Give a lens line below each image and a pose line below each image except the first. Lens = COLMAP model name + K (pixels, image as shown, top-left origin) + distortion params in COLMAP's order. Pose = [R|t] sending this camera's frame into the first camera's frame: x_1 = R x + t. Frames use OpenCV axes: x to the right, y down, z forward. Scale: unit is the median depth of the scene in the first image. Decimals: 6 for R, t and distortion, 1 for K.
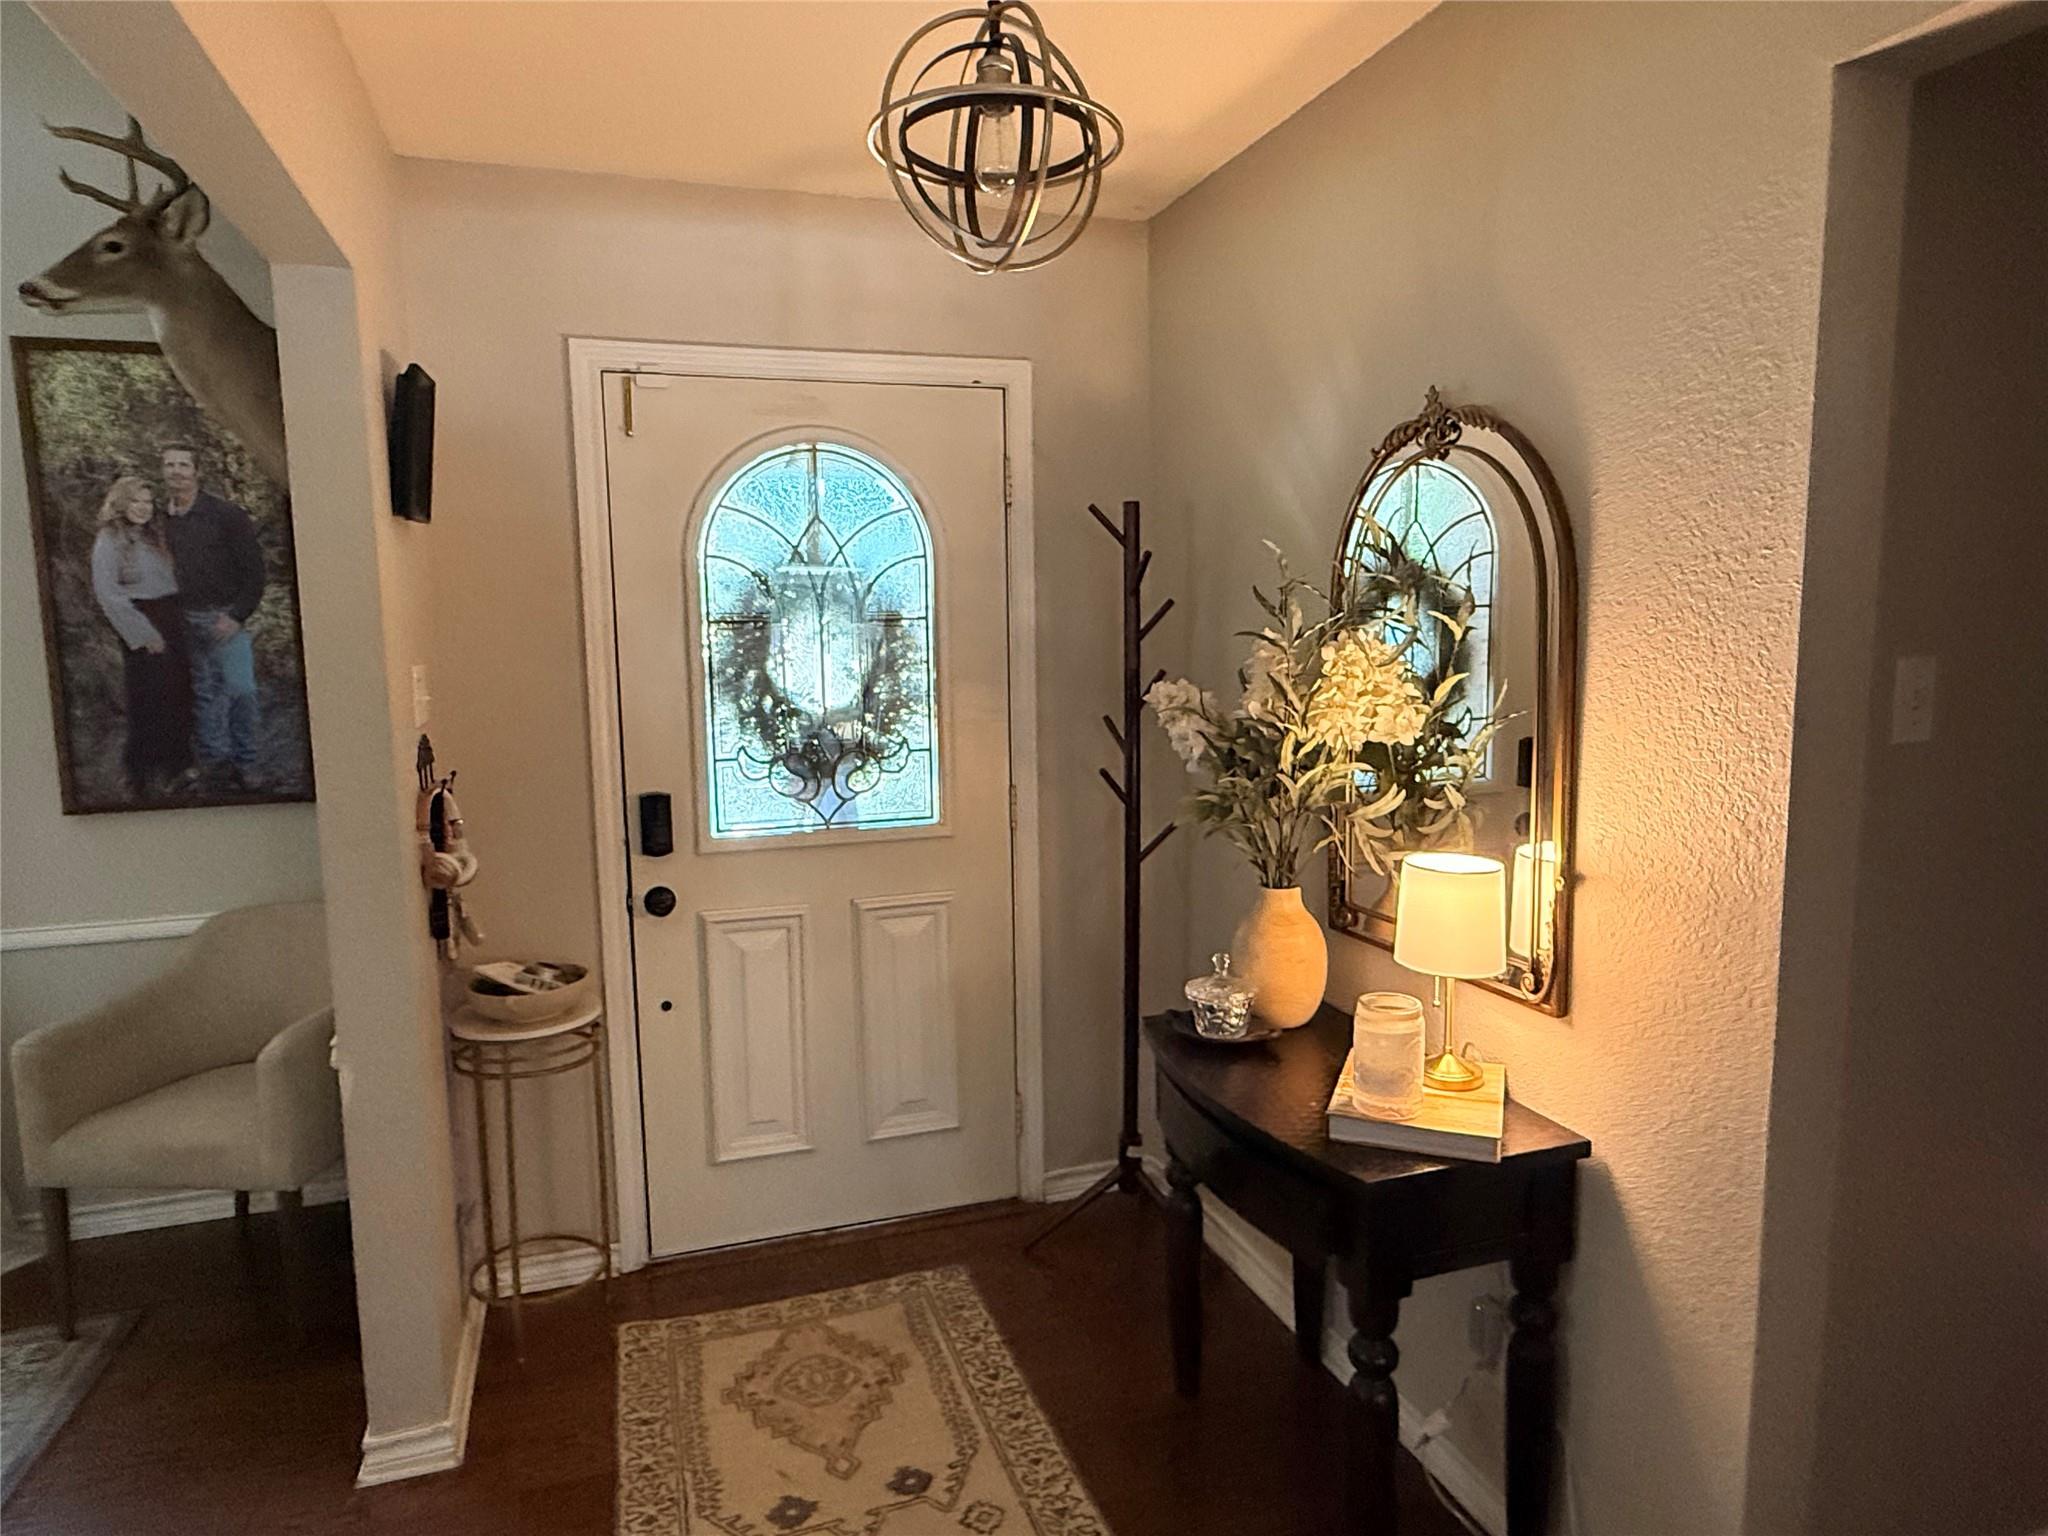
lens RADIAL K [[1246.0, 0, 1022.7], [0, 1246.0, 767.9], [0, 0, 1]] dist [-0.000363, -0.000378]
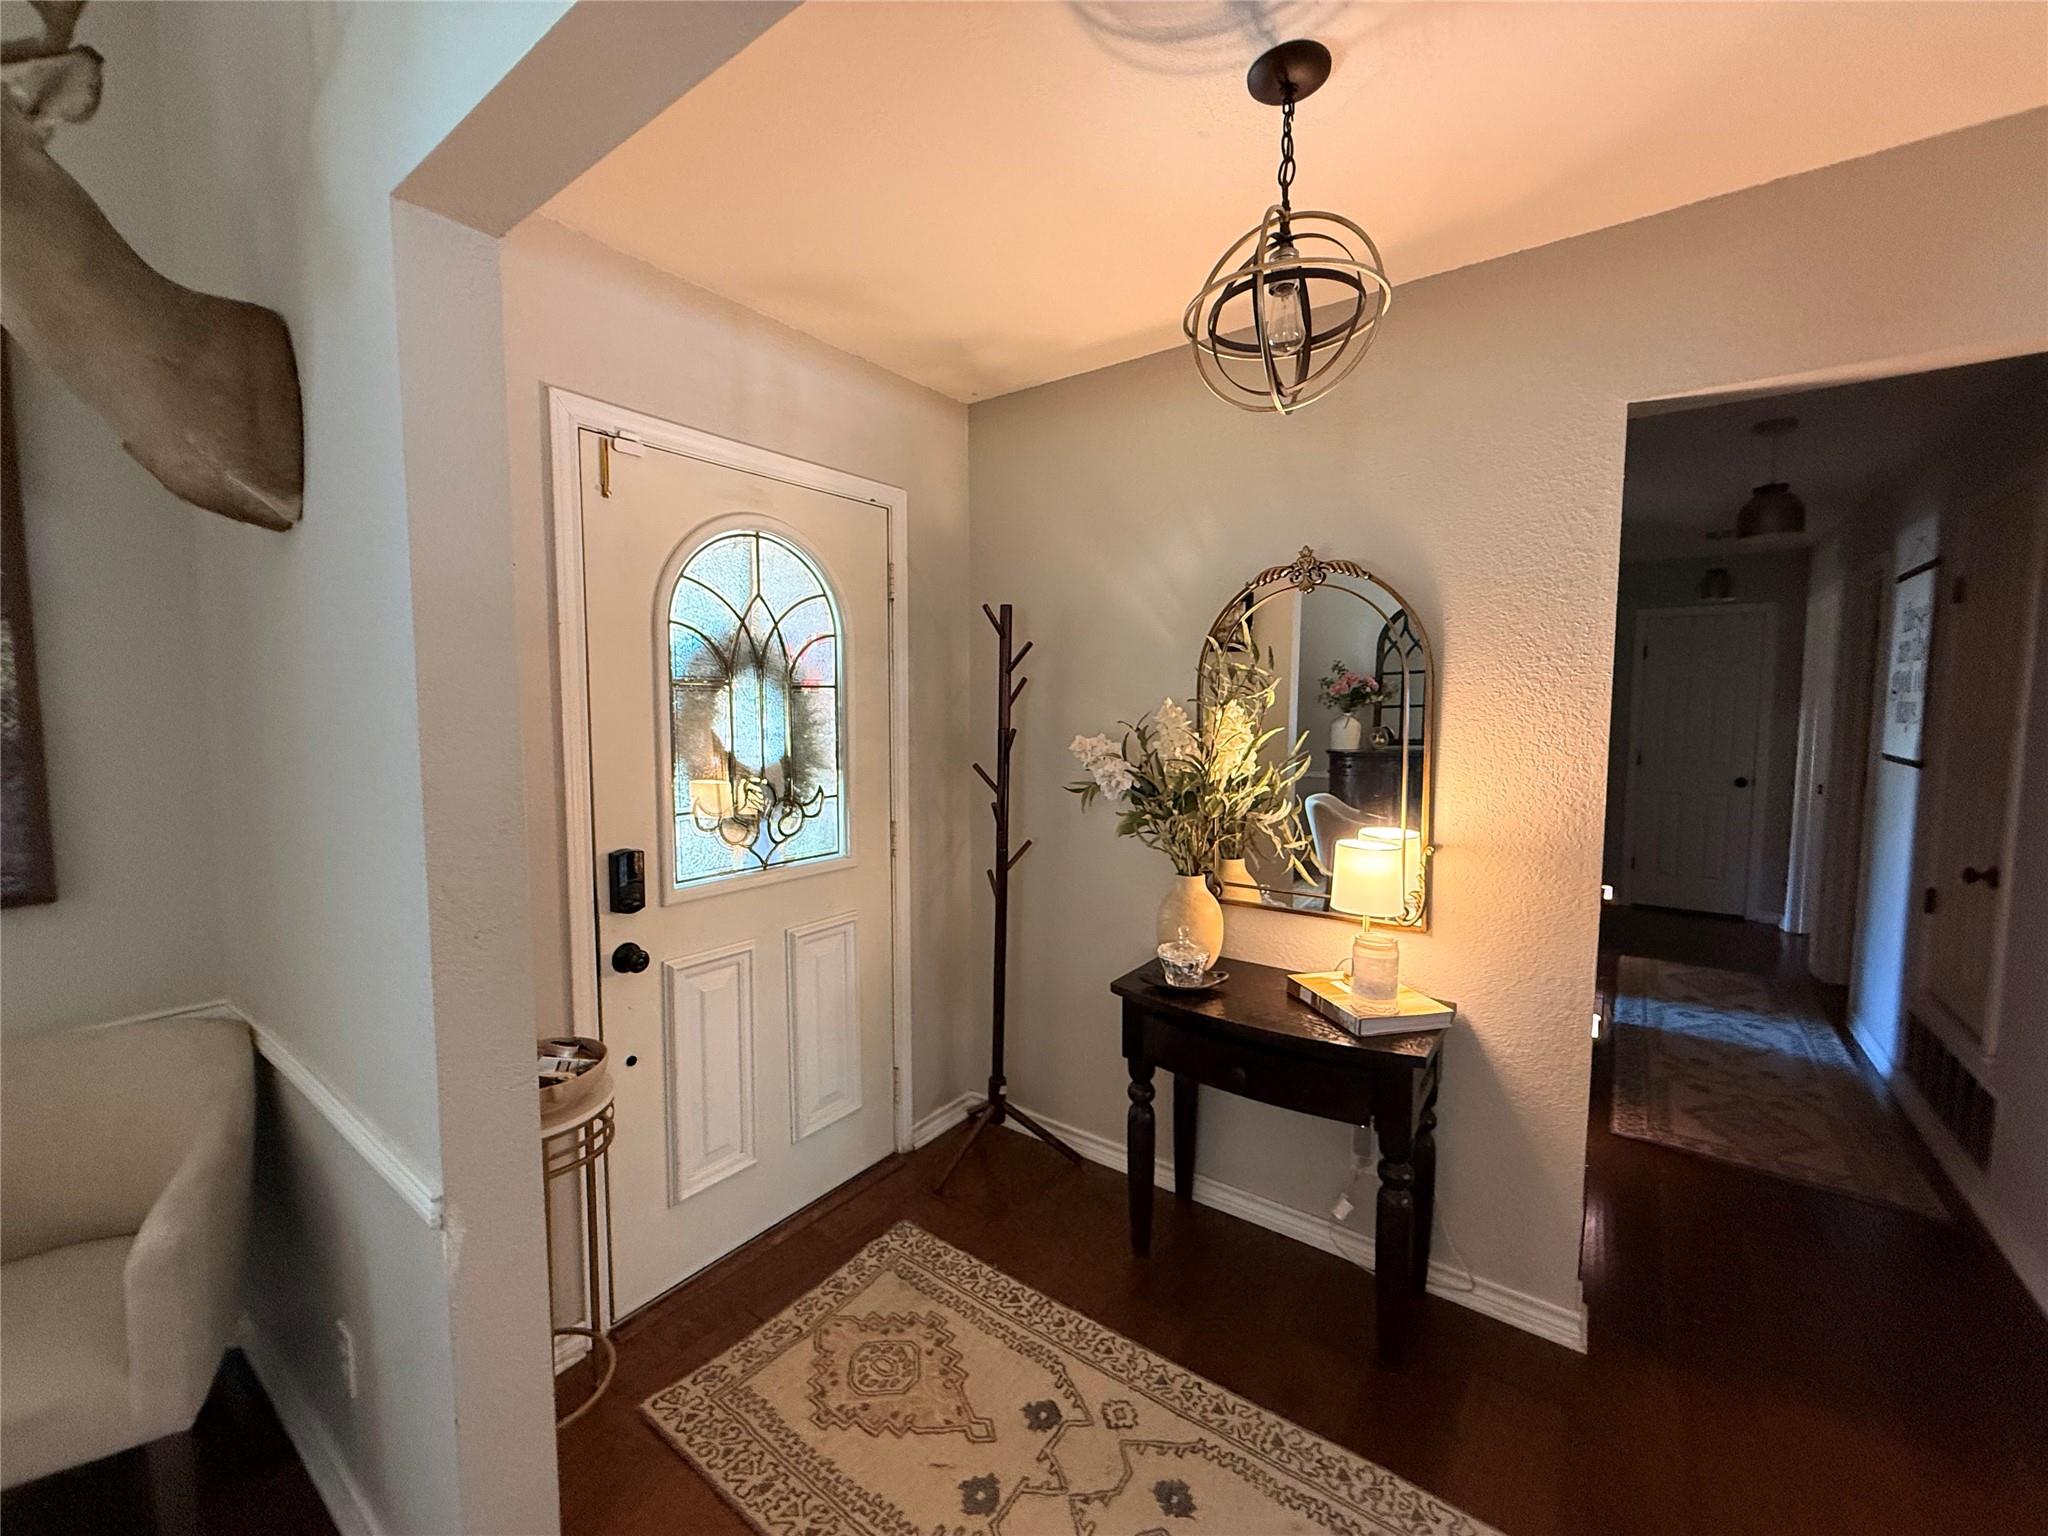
lens RADIAL K [[819.2, 0, 1025.9], [0, 819.2, 761.4], [0, 0, 1]] dist [-0.002343, 0.000301]
pose [[0.815486, -0.023626, 0.578295, -0.431549], [0.053517, 0.997964, -0.034696, -0.011788], [-0.576298, 0.059243, 0.815090, 0.280289]]
